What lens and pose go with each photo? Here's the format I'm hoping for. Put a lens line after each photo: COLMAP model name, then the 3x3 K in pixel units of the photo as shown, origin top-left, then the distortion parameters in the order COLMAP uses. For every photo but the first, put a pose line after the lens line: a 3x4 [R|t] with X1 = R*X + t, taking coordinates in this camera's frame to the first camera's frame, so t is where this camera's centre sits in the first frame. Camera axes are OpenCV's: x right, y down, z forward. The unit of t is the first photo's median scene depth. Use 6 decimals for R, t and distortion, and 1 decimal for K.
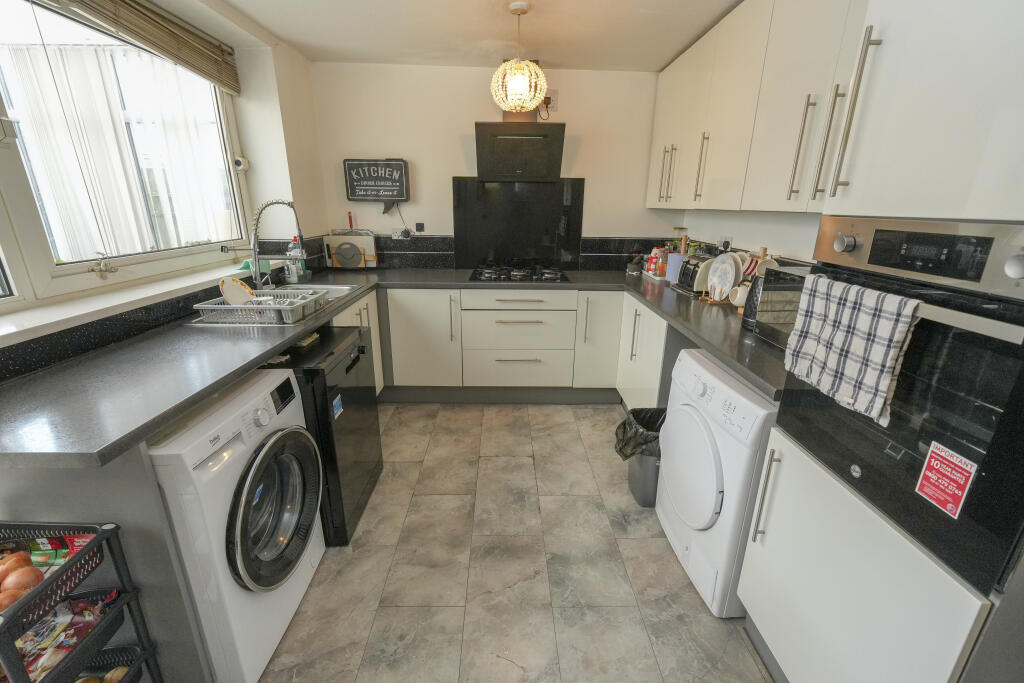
lens RADIAL K [[430.2, 0, 512.0], [0, 430.2, 341.5], [0, 0, 1]] dist [-0.013978, -0.000061]
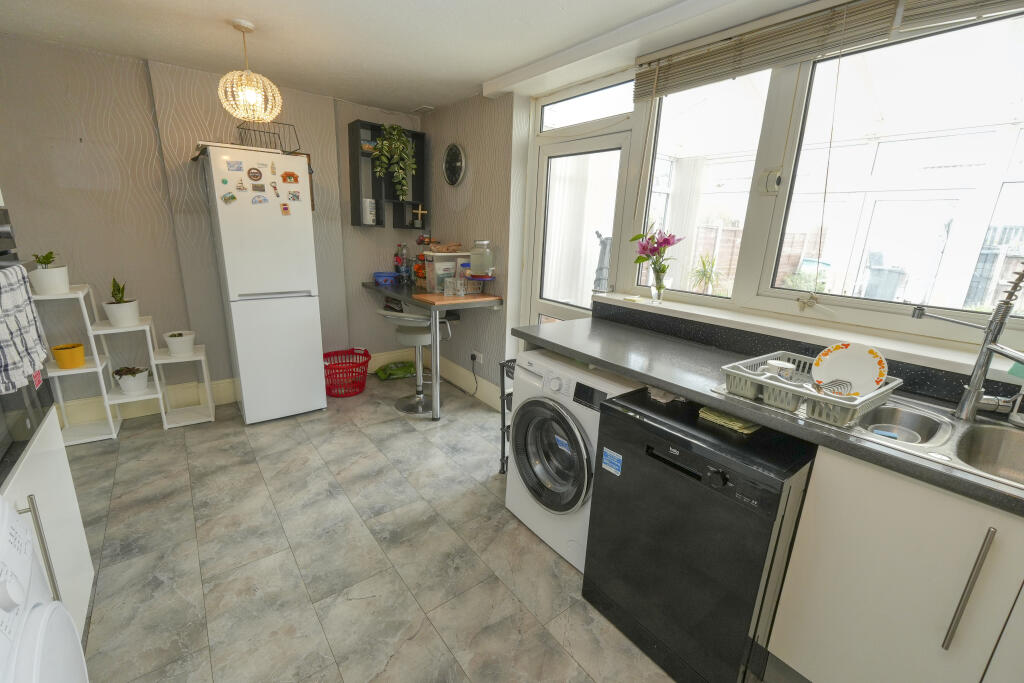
lens RADIAL K [[430.2, 0, 512.0], [0, 430.2, 341.5], [0, 0, 1]] dist [-0.013978, -0.000061]
pose [[-0.799483, 0.110053, -0.590521, 0.245731], [-0.230555, 0.851560, 0.470840, -0.436812], [0.554681, 0.512577, -0.655434, 1.417890]]
